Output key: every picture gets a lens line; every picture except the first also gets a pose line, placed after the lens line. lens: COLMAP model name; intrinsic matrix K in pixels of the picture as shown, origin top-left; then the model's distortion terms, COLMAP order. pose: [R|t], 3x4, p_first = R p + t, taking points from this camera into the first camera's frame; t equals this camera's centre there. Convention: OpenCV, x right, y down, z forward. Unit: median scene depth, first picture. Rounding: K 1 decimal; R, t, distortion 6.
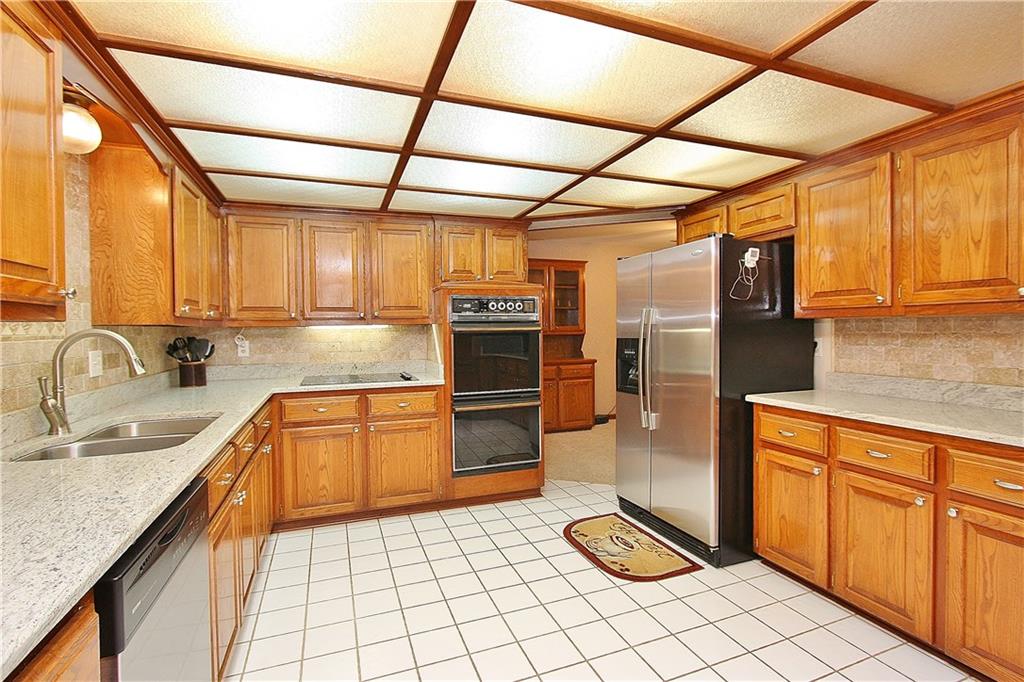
lens RADIAL K [[477.1, 0, 512.2], [0, 477.1, 337.0], [0, 0, 1]] dist [-0.018160, 0.000221]
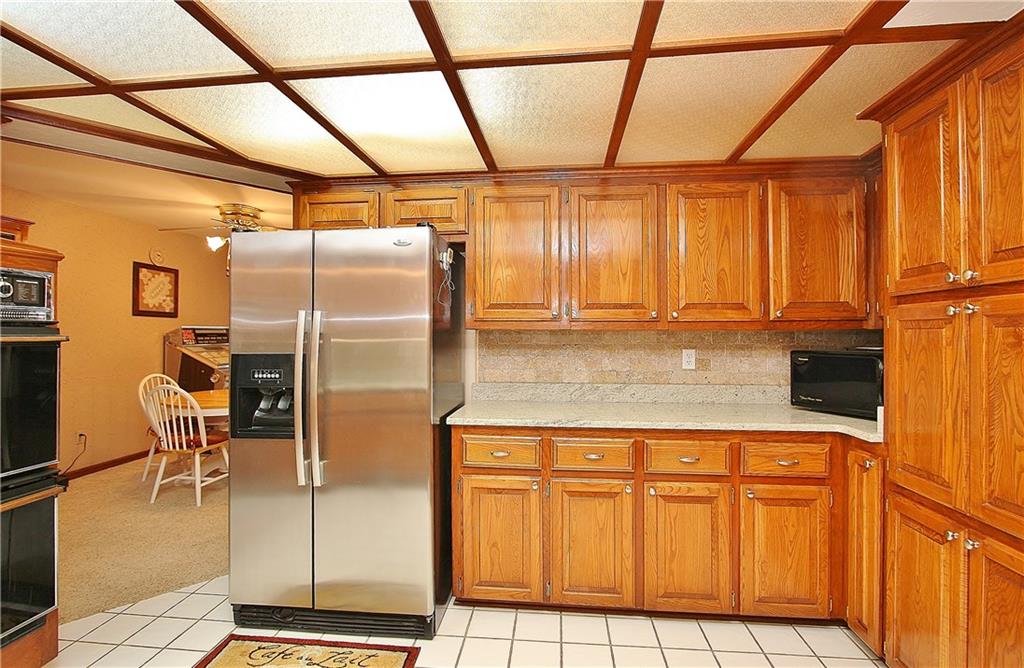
lens RADIAL K [[472.0, 0, 514.9], [0, 472.0, 331.7], [0, 0, 1]] dist [-0.017618, 0.000347]
pose [[0.445815, 0.013532, 0.895023, -0.221248], [0.008686, 0.999773, -0.019442, -0.015912], [-0.895083, 0.016442, 0.445596, 0.510508]]
